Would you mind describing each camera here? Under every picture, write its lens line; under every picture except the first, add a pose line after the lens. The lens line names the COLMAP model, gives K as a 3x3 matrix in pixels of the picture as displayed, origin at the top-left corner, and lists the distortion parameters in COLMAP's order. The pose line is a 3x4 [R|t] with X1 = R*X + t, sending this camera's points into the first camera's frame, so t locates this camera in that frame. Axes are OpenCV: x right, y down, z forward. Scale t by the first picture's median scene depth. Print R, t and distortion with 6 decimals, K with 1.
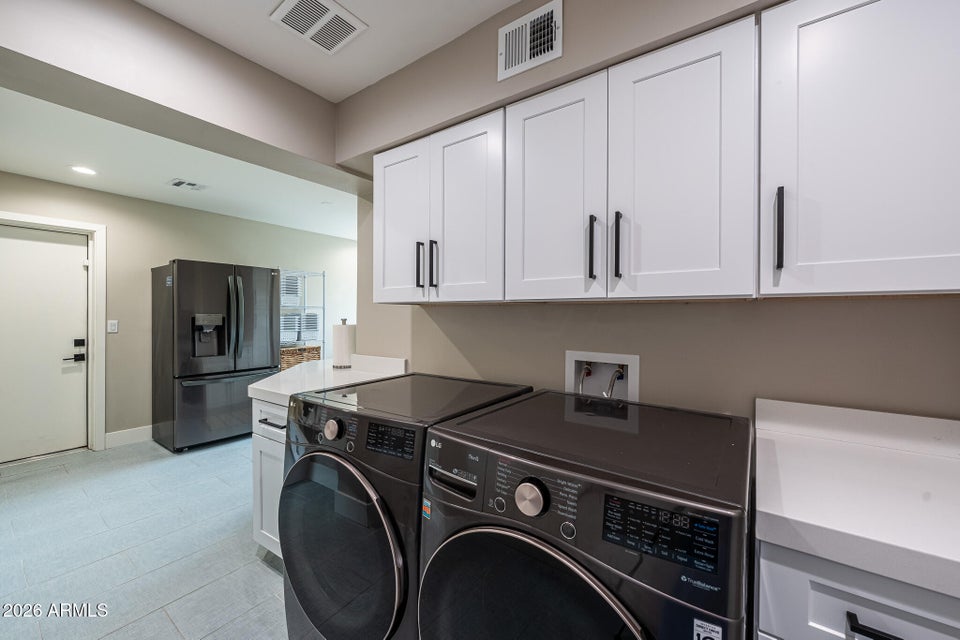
lens RADIAL K [[369.7, 0, 496.1], [0, 369.7, 316.4], [0, 0, 1]] dist [-0.001225, -0.000334]
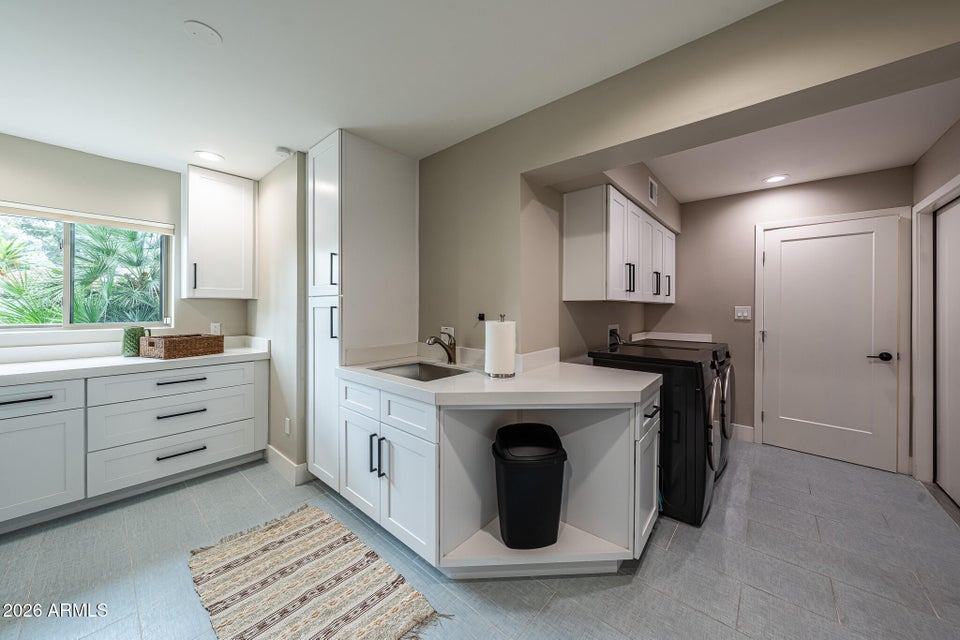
lens RADIAL K [[361.3, 0, 455.2], [0, 361.3, 304.7], [0, 0, 1]] dist [-0.001728, -0.000223]
pose [[0.120331, -0.003248, 0.992729, -0.926916], [0.002197, 0.999993, 0.003005, -0.013747], [-0.992731, 0.001820, 0.120337, 0.781988]]
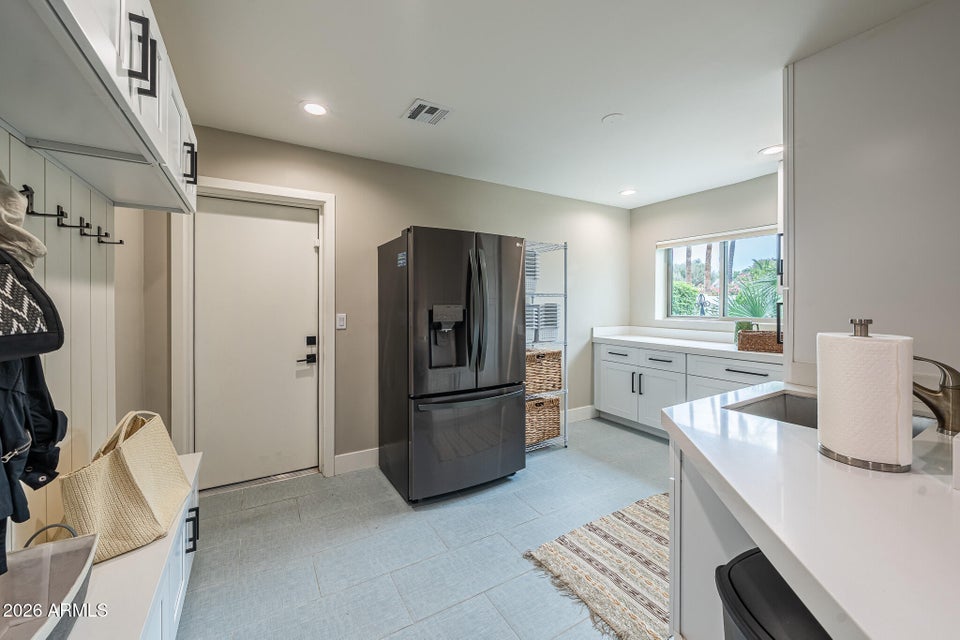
lens RADIAL K [[361.3, 0, 455.2], [0, 361.3, 304.7], [0, 0, 1]] dist [-0.001728, -0.000223]
pose [[0.893783, -0.002383, -0.448494, -0.476702], [0.002025, 0.999997, -0.001277, -0.006890], [0.448496, 0.000233, 0.893785, 0.420555]]
